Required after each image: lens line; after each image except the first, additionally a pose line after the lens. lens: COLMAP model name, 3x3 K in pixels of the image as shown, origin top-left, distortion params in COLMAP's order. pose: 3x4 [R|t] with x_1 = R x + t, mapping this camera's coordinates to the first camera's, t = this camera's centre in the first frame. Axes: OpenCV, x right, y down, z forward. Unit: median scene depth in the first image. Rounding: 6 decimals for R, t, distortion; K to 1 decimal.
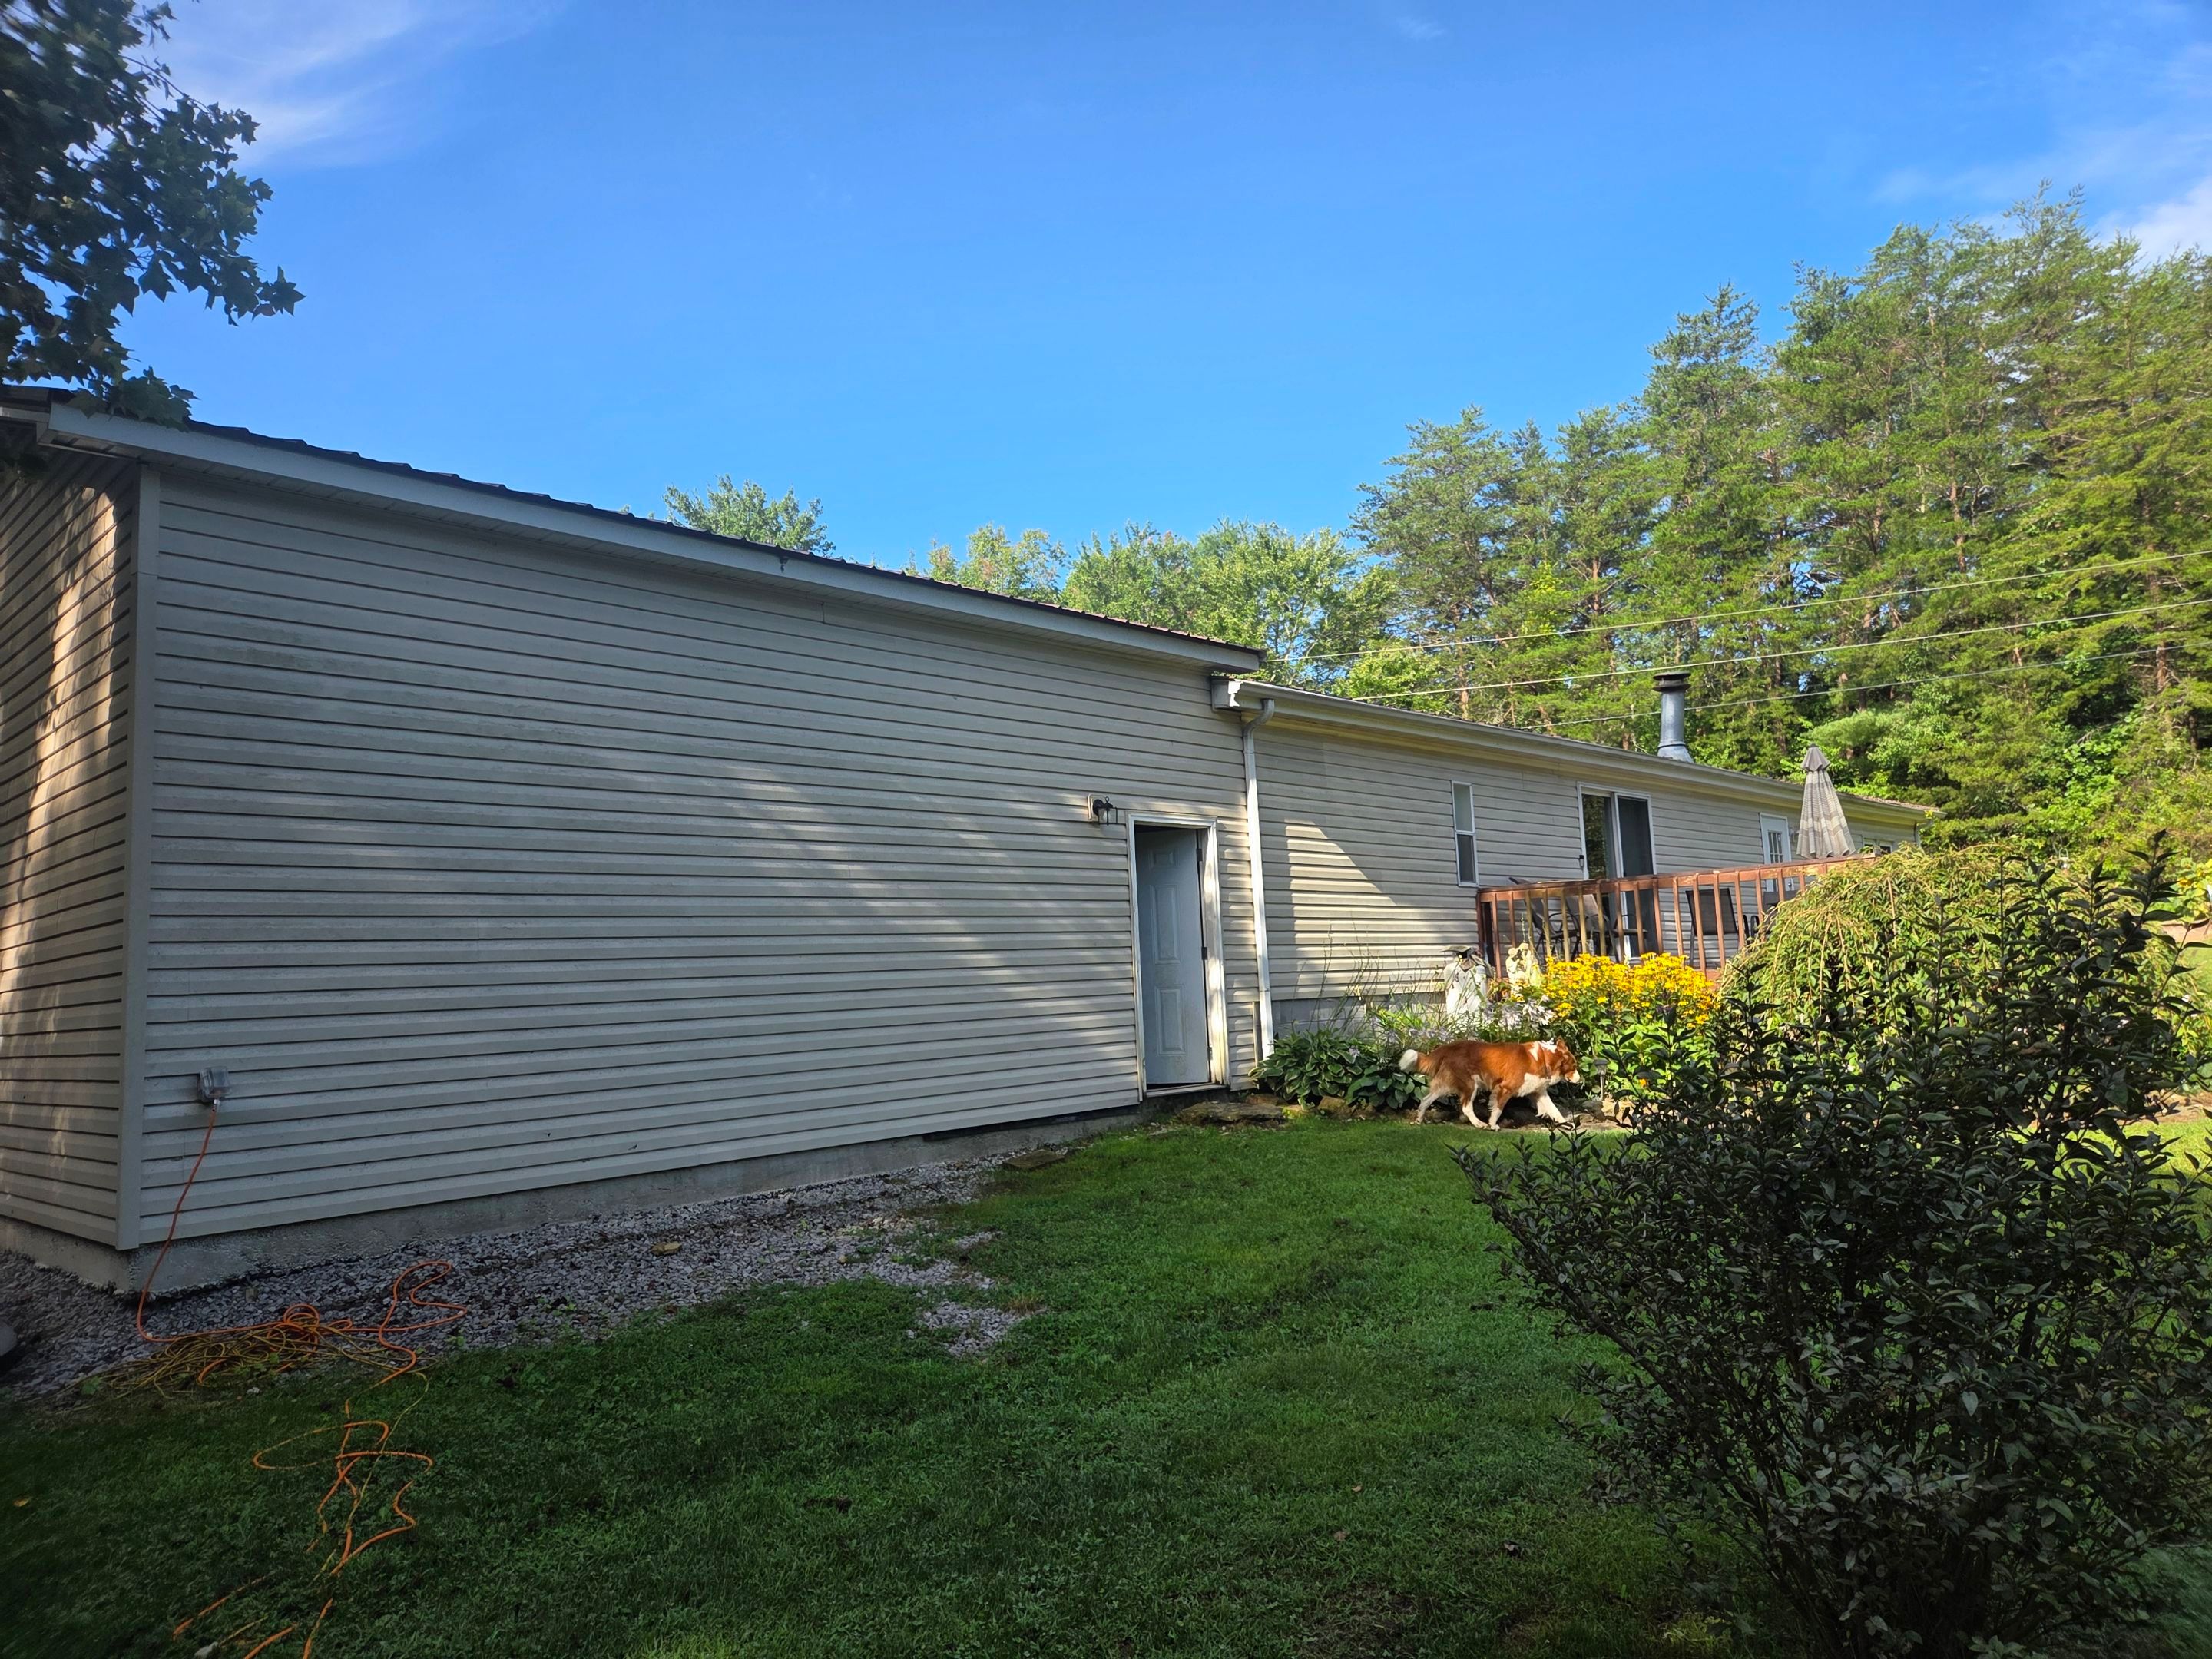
lens RADIAL K [[1455.8, 0, 1106.0], [0, 1455.8, 829.5], [0, 0, 1]] dist [0.055779, -0.061777]
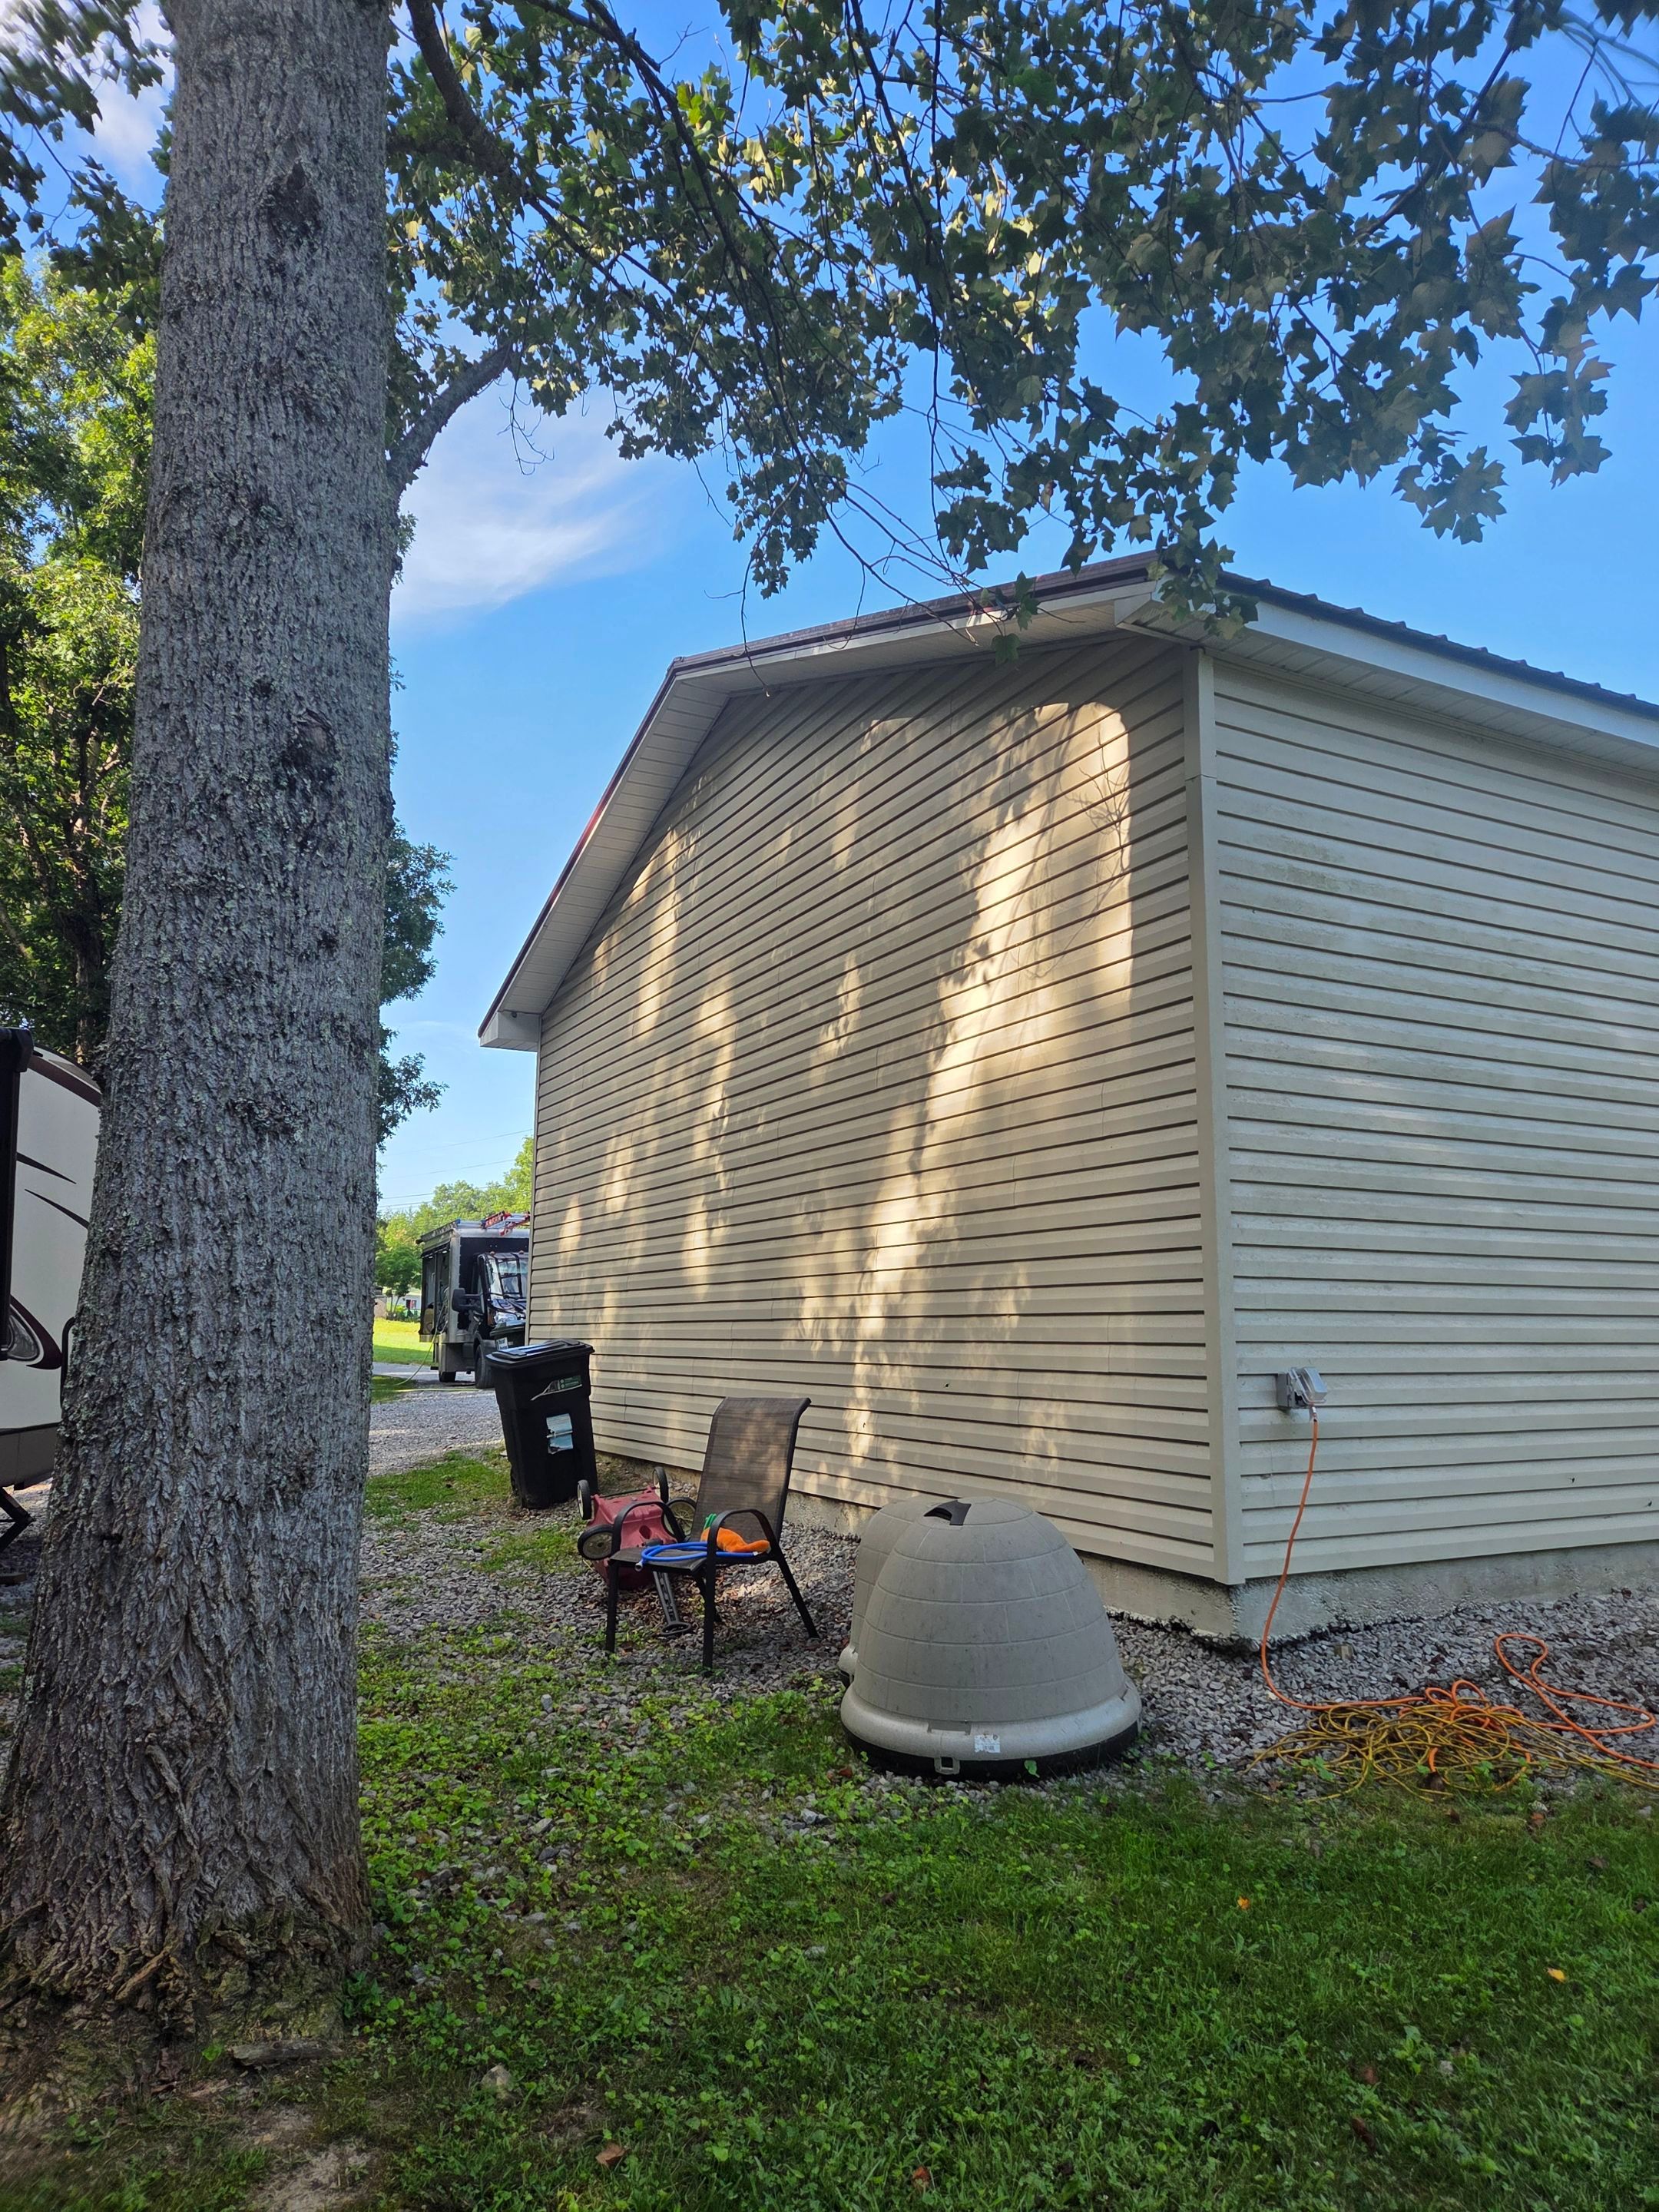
lens RADIAL K [[1455.8, 0, 830.6], [0, 1455.8, 1135.8], [0, 0, 1]] dist [0.055779, -0.061777]
pose [[0.943065, 0.007768, -0.332517, -0.548637], [-0.013994, 0.999769, -0.016334, 0.046820], [0.332313, 0.020057, 0.942956, 0.135262]]
